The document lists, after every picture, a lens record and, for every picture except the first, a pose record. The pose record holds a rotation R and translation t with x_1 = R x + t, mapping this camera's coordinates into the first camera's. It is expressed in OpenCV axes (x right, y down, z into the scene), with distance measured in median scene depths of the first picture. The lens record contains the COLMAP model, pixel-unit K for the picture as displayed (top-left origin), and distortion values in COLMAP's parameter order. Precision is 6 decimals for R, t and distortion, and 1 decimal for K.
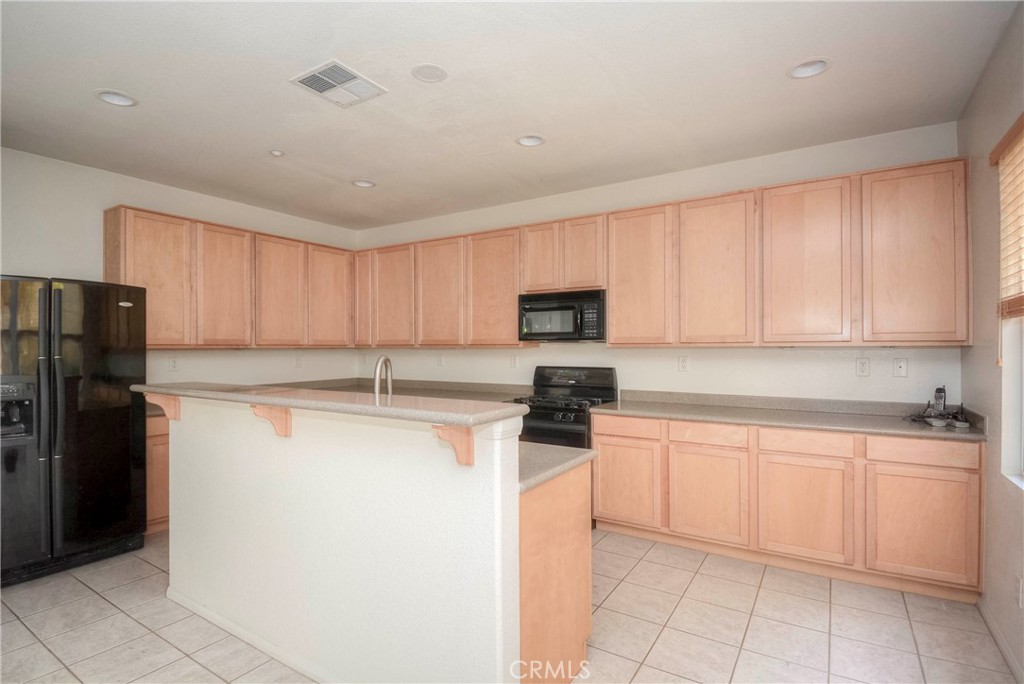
lens RADIAL K [[489.8, 0, 516.2], [0, 489.8, 349.9], [0, 0, 1]] dist [-0.009318, -0.001547]
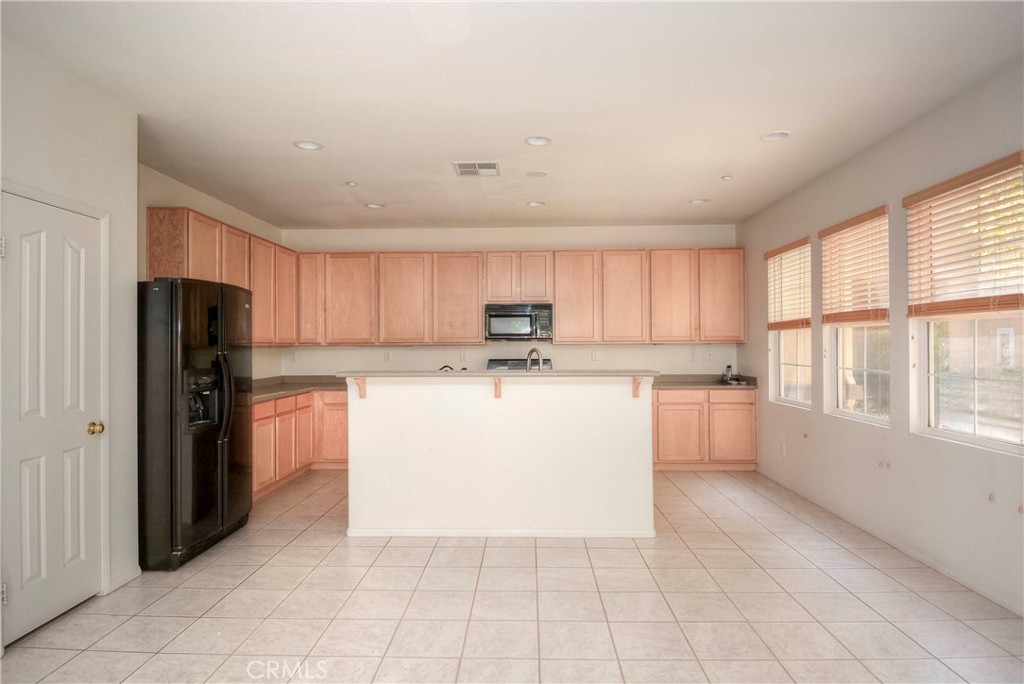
lens RADIAL K [[551.1, 0, 520.4], [0, 551.1, 343.2], [0, 0, 1]] dist [-0.012509, -0.005359]
pose [[0.858788, -0.000871, 0.512330, -0.932486], [0.005895, 0.999949, -0.008181, 0.005280], [-0.512296, 0.010046, 0.858750, -0.429130]]
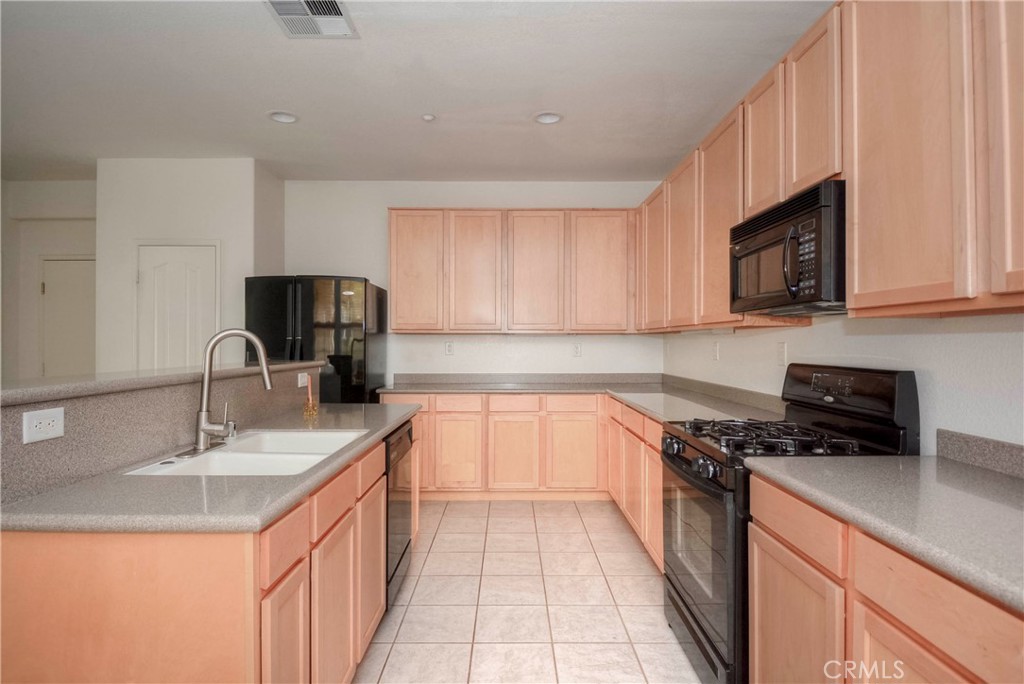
lens RADIAL K [[551.1, 0, 515.7], [0, 551.1, 340.6], [0, 0, 1]] dist [-0.012509, -0.005359]
pose [[0.552189, 0.001806, -0.833717, 0.518464], [-0.008075, 0.999962, -0.003182, 0.020000], [0.833680, 0.008489, 0.552182, 0.639116]]
